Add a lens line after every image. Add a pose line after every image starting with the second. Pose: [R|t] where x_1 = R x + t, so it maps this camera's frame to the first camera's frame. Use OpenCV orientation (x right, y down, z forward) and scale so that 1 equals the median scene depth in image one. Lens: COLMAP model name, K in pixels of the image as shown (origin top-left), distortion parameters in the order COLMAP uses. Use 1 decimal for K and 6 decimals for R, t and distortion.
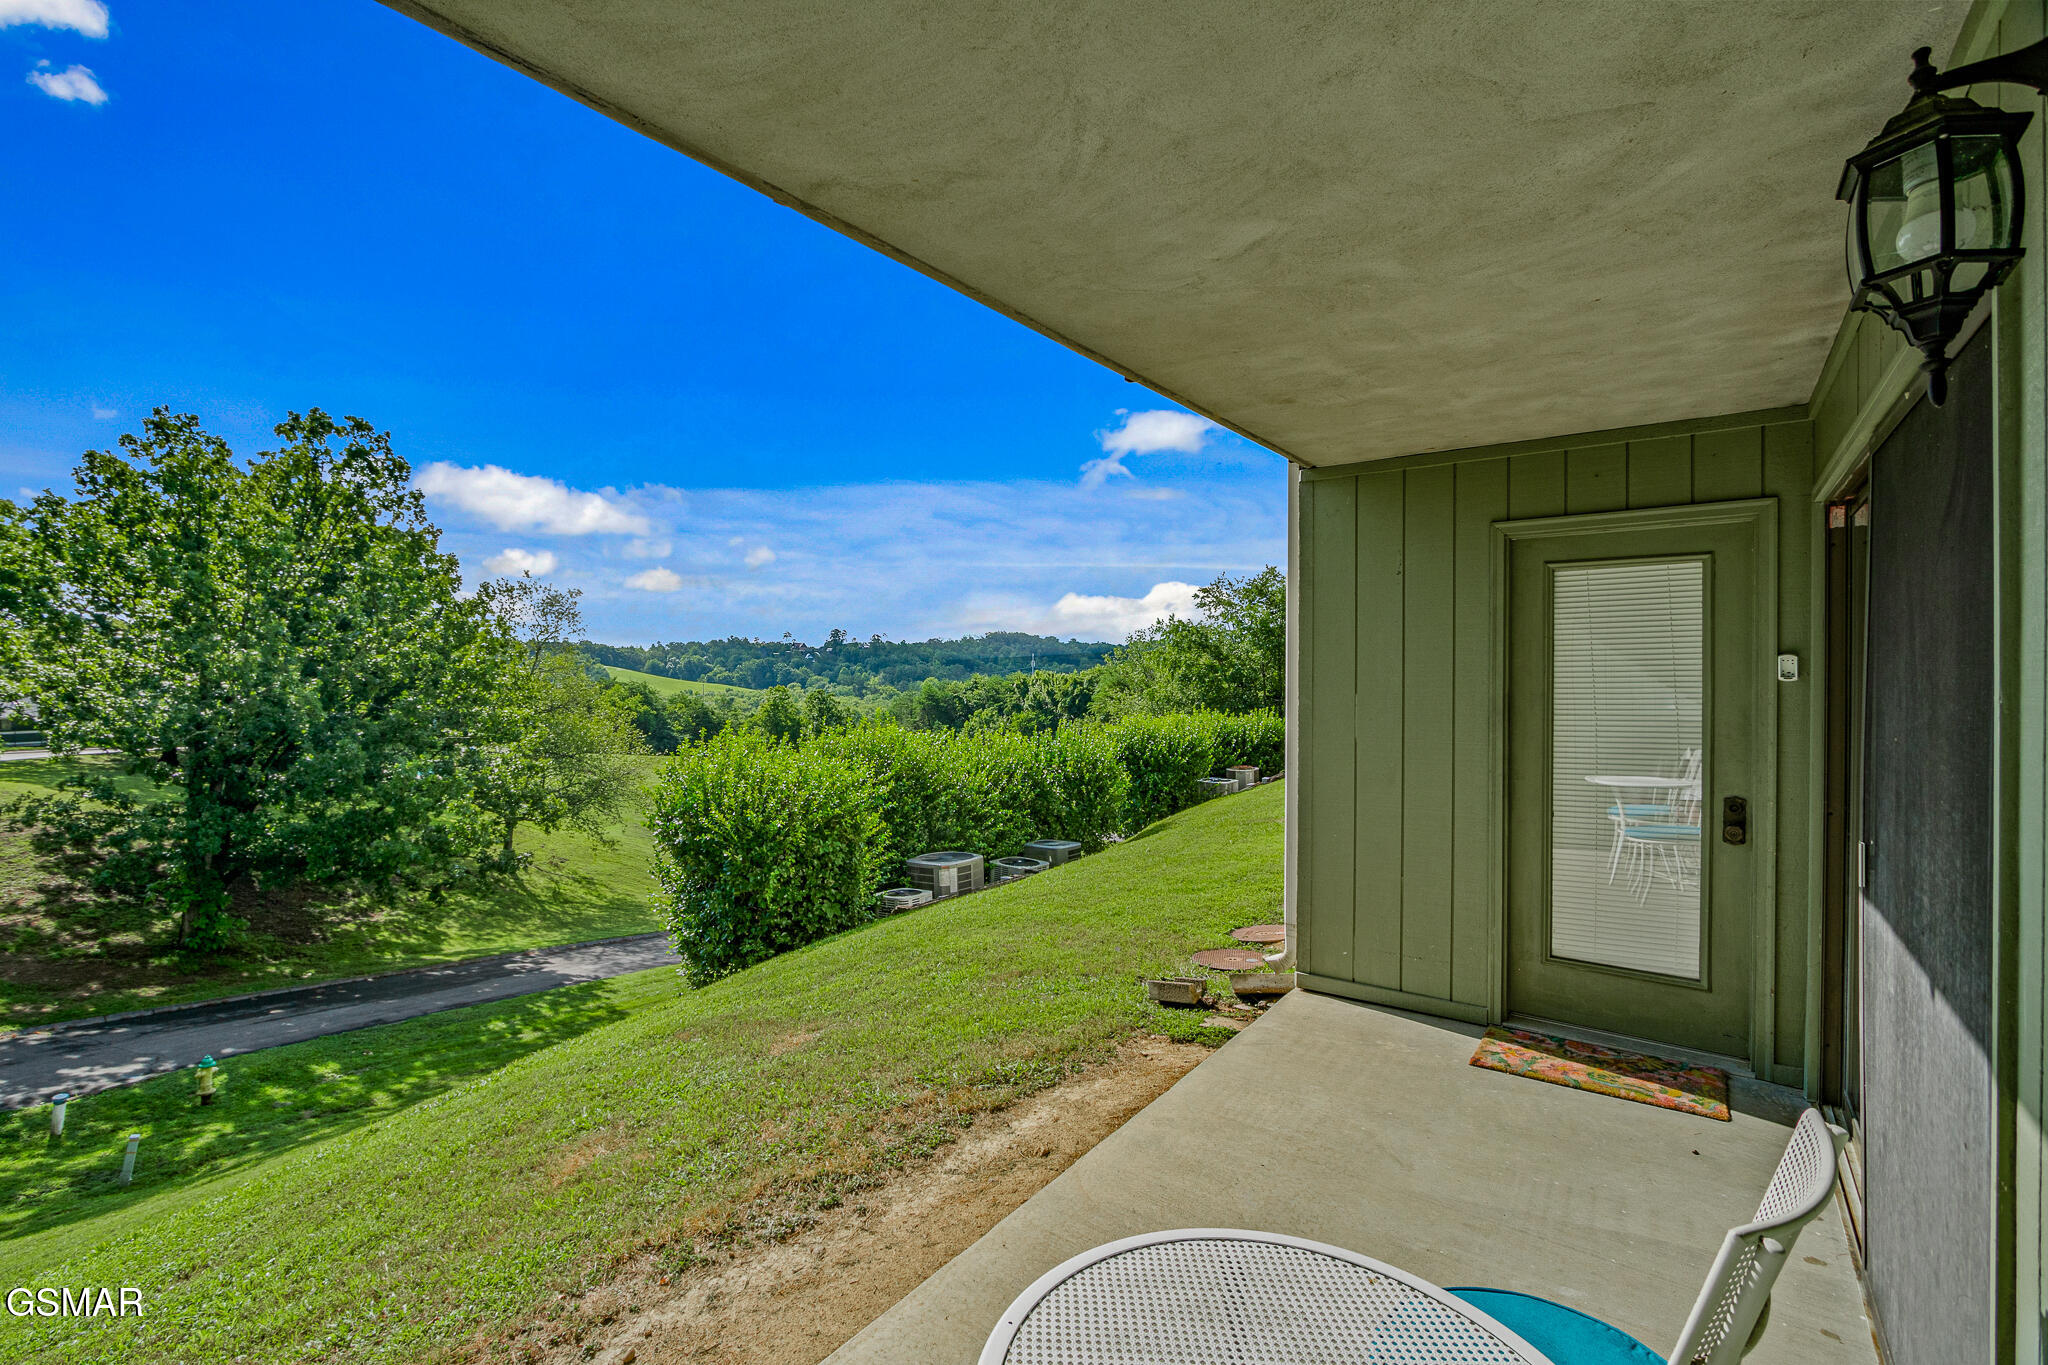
lens RADIAL K [[919.0, 0, 968.7], [0, 919.0, 670.0], [0, 0, 1]] dist [-0.019405, 0.000364]
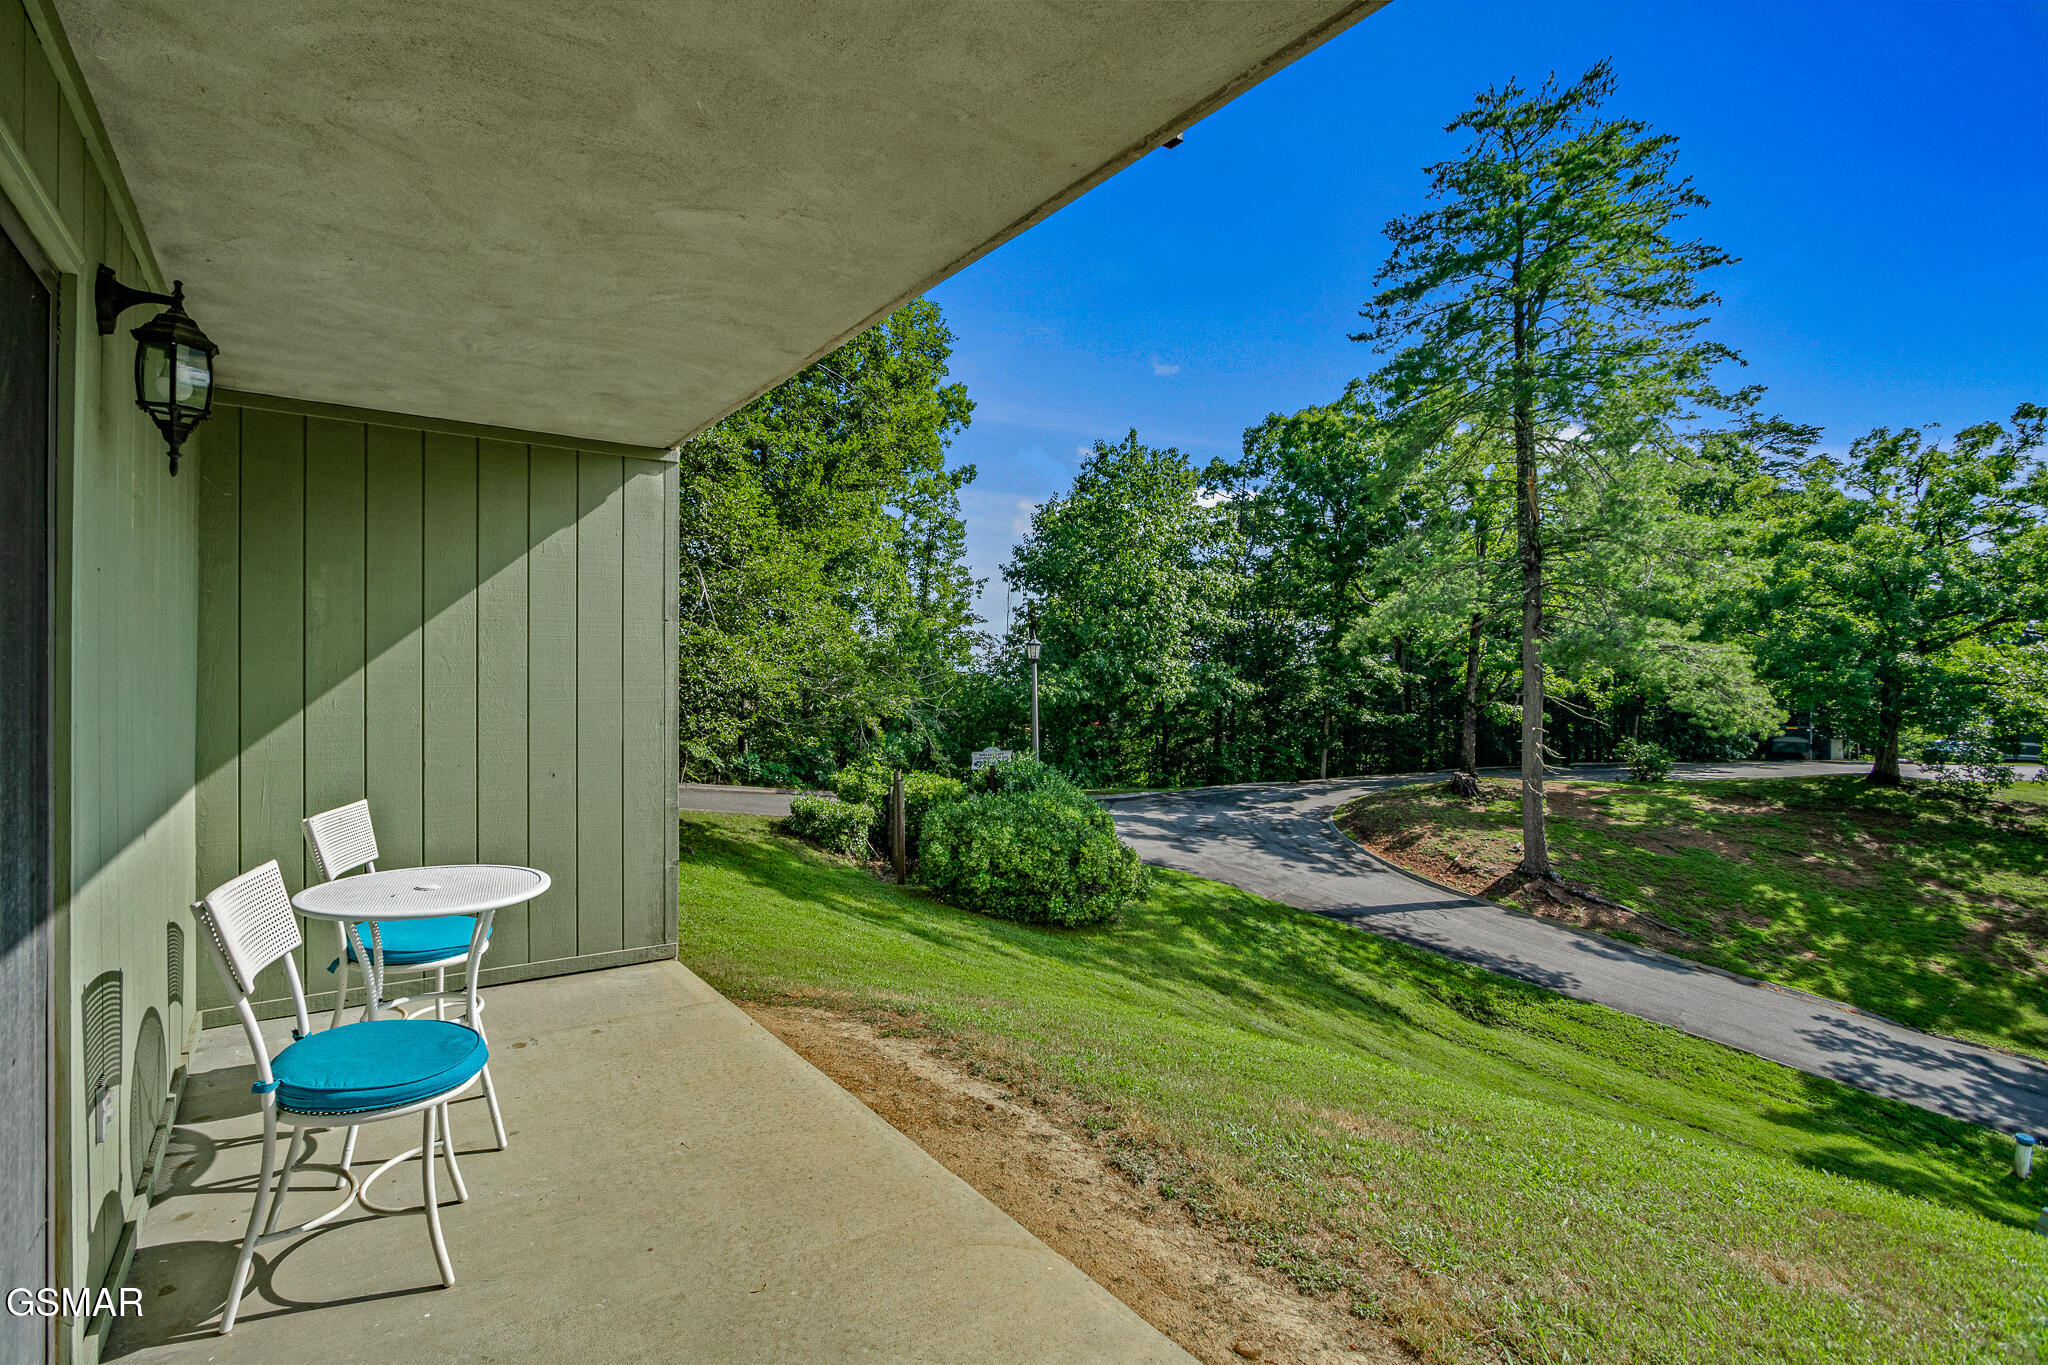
lens RADIAL K [[919.0, 0, 968.7], [0, 919.0, 670.0], [0, 0, 1]] dist [-0.019405, 0.000364]
pose [[-0.278600, -0.009052, -0.960365, 0.798824], [-0.002929, 0.999959, -0.008575, 0.047078], [0.960403, 0.000424, -0.278615, 1.033450]]
